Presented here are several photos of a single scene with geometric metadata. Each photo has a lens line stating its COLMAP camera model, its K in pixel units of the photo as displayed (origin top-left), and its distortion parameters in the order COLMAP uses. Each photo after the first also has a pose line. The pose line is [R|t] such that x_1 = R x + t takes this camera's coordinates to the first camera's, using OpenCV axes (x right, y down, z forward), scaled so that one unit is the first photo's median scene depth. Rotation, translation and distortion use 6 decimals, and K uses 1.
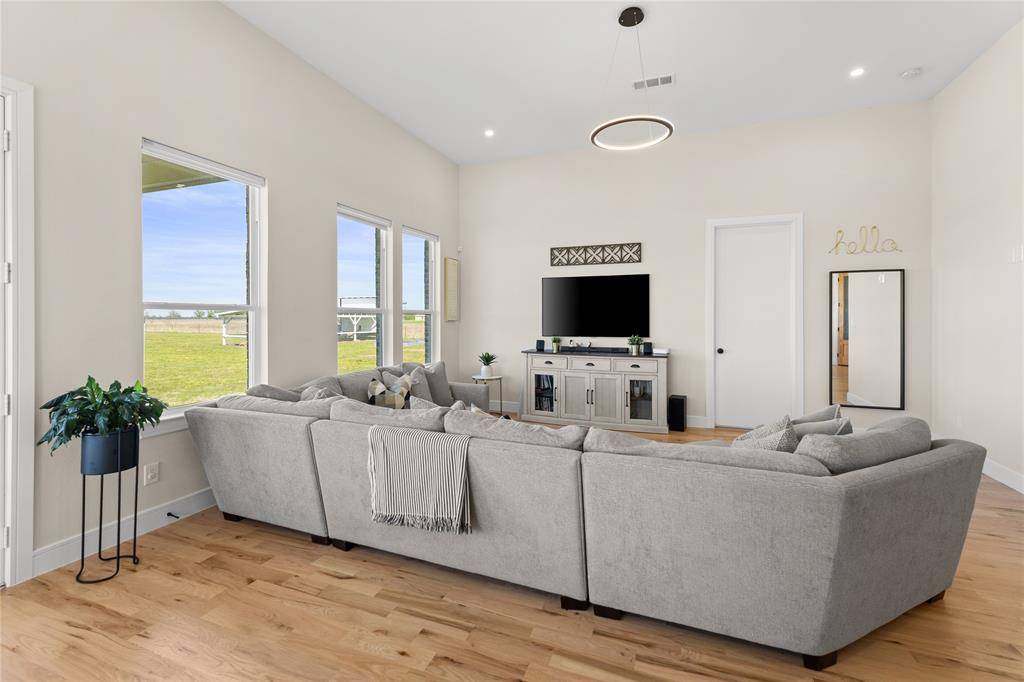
lens RADIAL K [[442.1, 0, 513.9], [0, 442.1, 314.5], [0, 0, 1]] dist [0.003336, 0.000329]
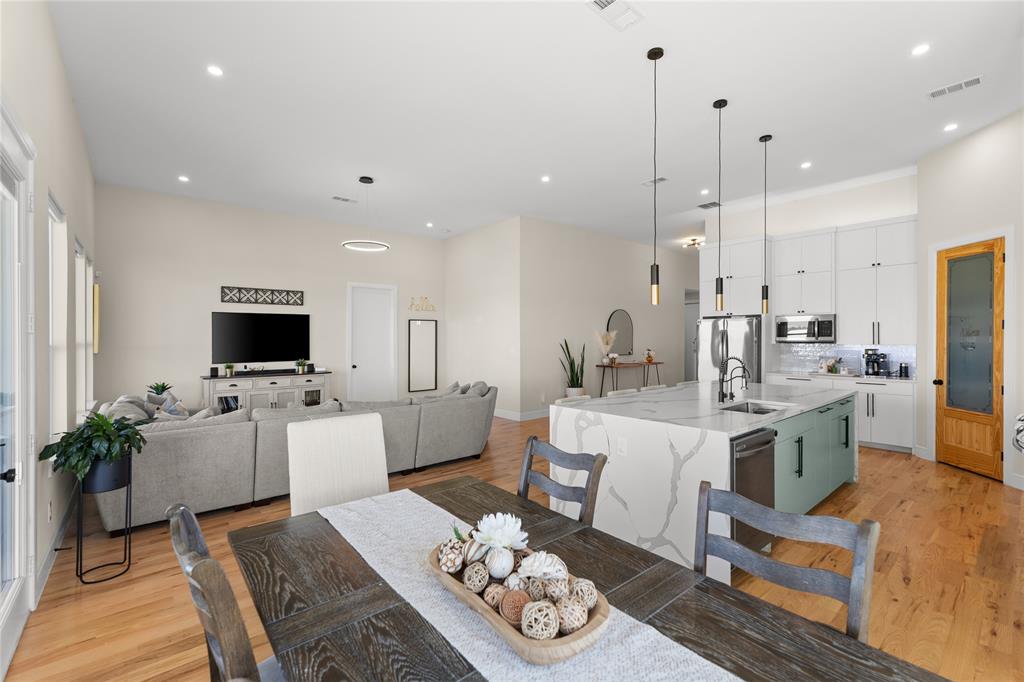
lens RADIAL K [[436.3, 0, 510.3], [0, 436.3, 338.5], [0, 0, 1]] dist [0.009048, 0.000132]
pose [[0.478785, -0.003679, 0.877925, -0.593380], [-0.002687, 0.999980, 0.005656, -0.025351], [-0.877928, -0.005067, 0.478766, -0.211746]]
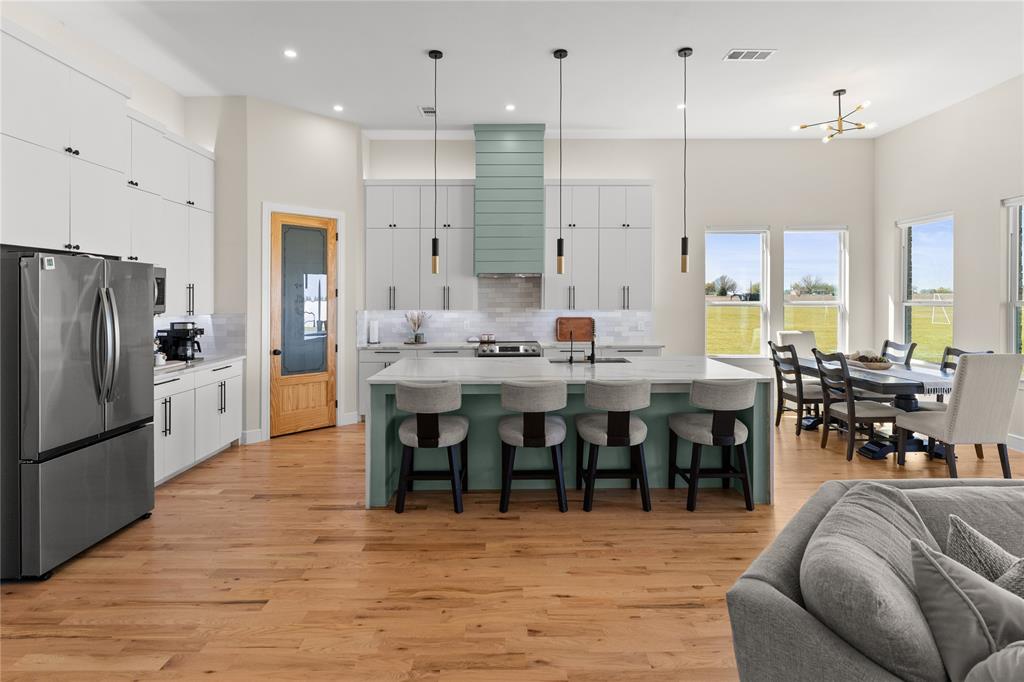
lens RADIAL K [[522.8, 0, 509.5], [0, 522.8, 304.1], [0, 0, 1]] dist [-0.001458, -0.000331]
pose [[-0.931658, 0.009417, -0.363216, 0.555945], [0.008513, 0.999955, 0.004091, -0.025800], [0.363238, 0.000719, -0.931696, 0.543698]]
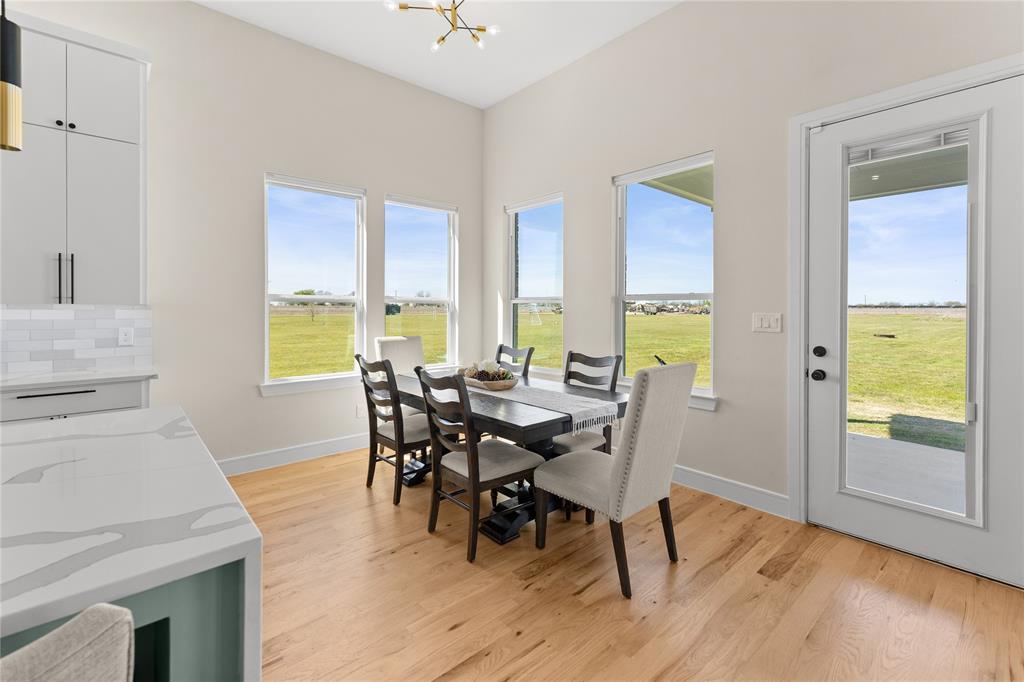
lens RADIAL K [[448.1, 0, 507.5], [0, 448.1, 313.1], [0, 0, 1]] dist [0.006622, 0.000128]
pose [[-0.469993, 0.007808, -0.882636, 0.088067], [0.004130, 0.999969, 0.006647, 0.002704], [0.882661, -0.000521, -0.470011, 0.181001]]
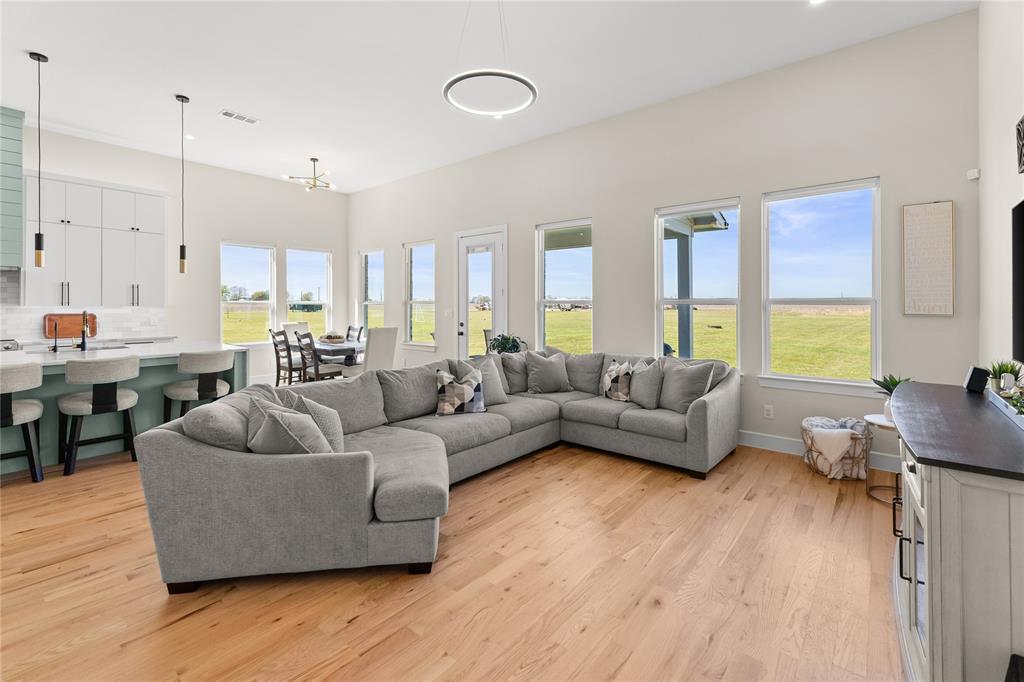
lens RADIAL K [[448.2, 0, 509.6], [0, 448.2, 309.7], [0, 0, 1]] dist [0.006676, 0.000049]
pose [[-0.327954, 0.008406, -0.944656, 0.630667], [0.004800, 0.999962, 0.007232, -0.000953], [0.944681, -0.002162, -0.327982, 0.778016]]
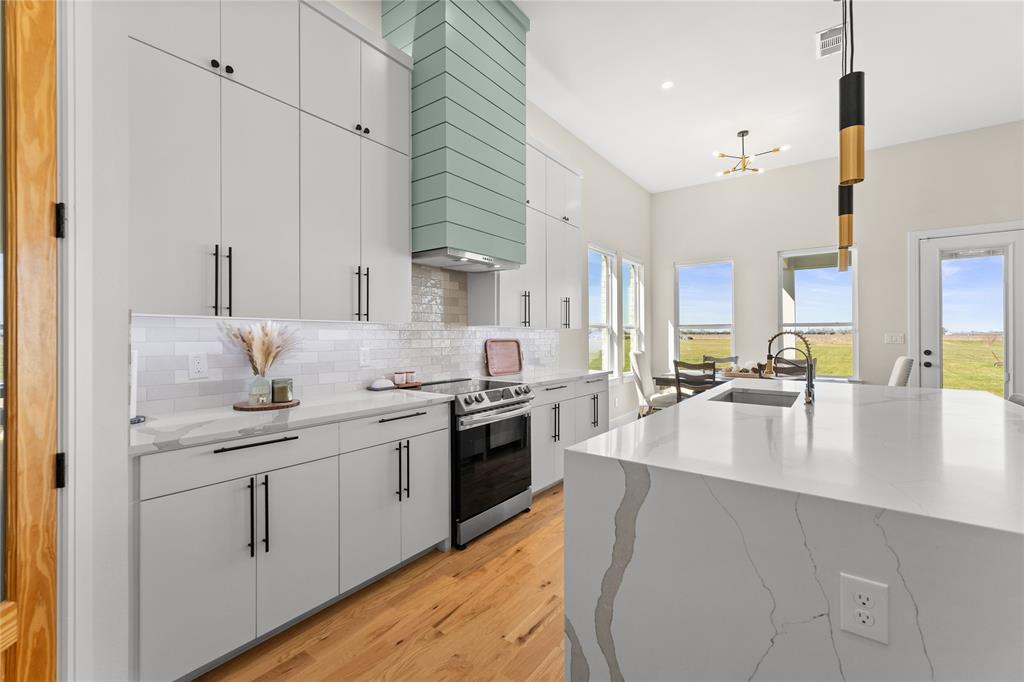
lens RADIAL K [[436.3, 0, 510.3], [0, 436.3, 338.5], [0, 0, 1]] dist [0.009048, 0.000132]
pose [[-0.269616, 0.006185, -0.962948, 0.635827], [0.008018, 0.999959, 0.004177, 0.007414], [0.962935, -0.006595, -0.269655, -0.344999]]
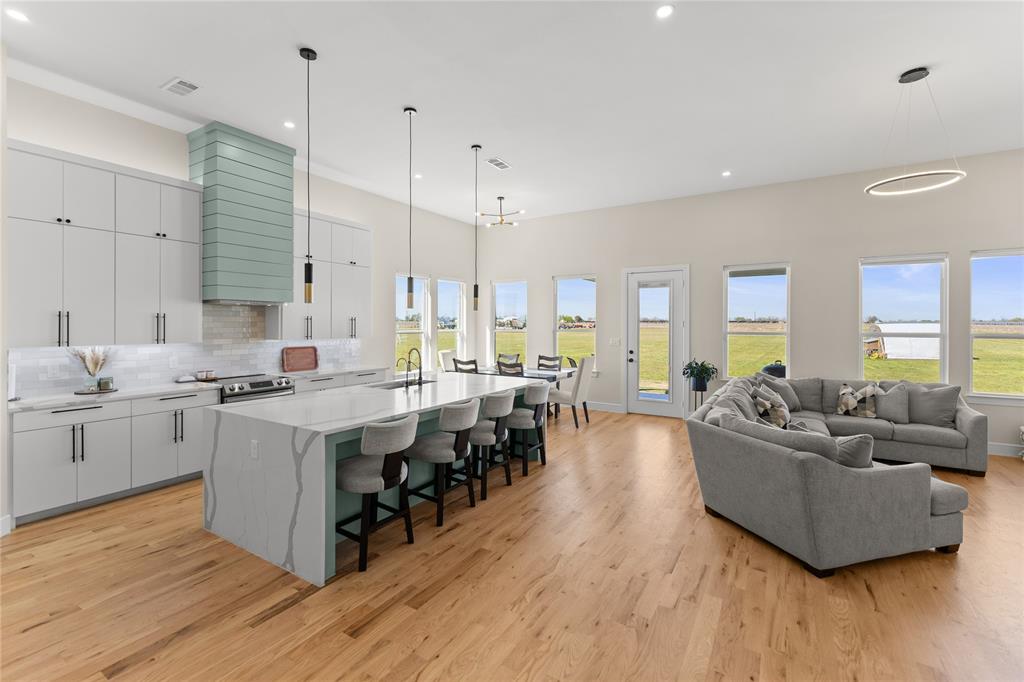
lens RADIAL K [[447.3, 0, 508.7], [0, 447.3, 326.0], [0, 0, 1]] dist [0.011395, -0.000370]
pose [[-0.188125, 0.006433, -0.982124, 0.915322], [0.005787, 0.999968, 0.005442, -0.040498], [0.982128, -0.004660, -0.188157, 0.139855]]
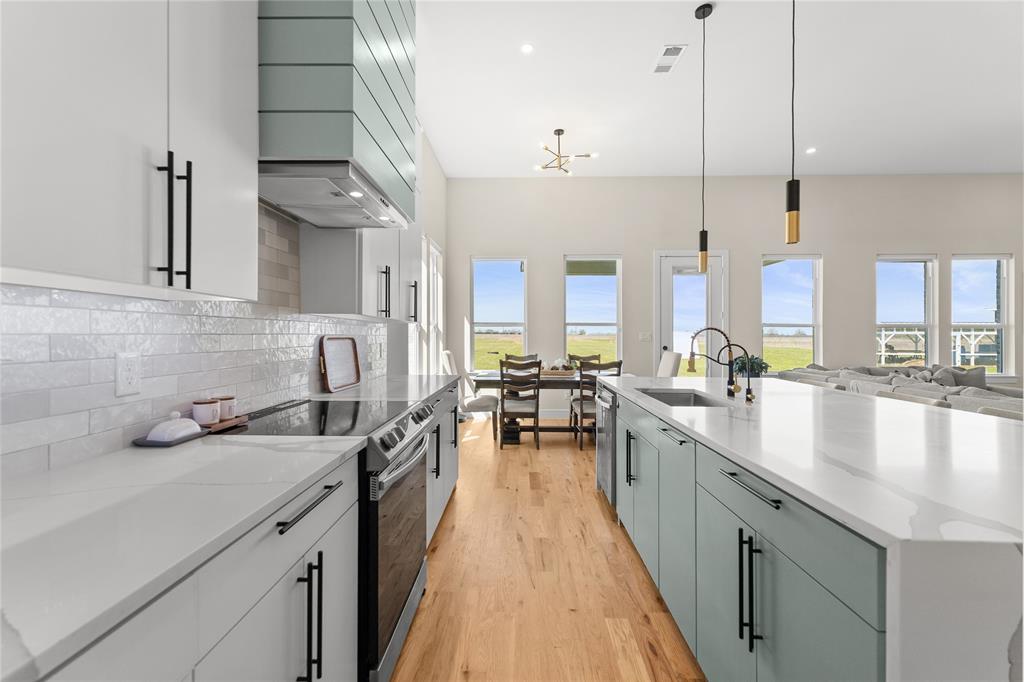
lens RADIAL K [[447.8, 0, 509.2], [0, 447.8, 338.7], [0, 0, 1]] dist [0.009333, 0.000236]
pose [[0.335317, 0.007442, -0.942076, 0.479913], [0.005031, 0.999940, 0.009690, 0.010485], [0.942092, -0.007989, 0.335259, -0.533678]]
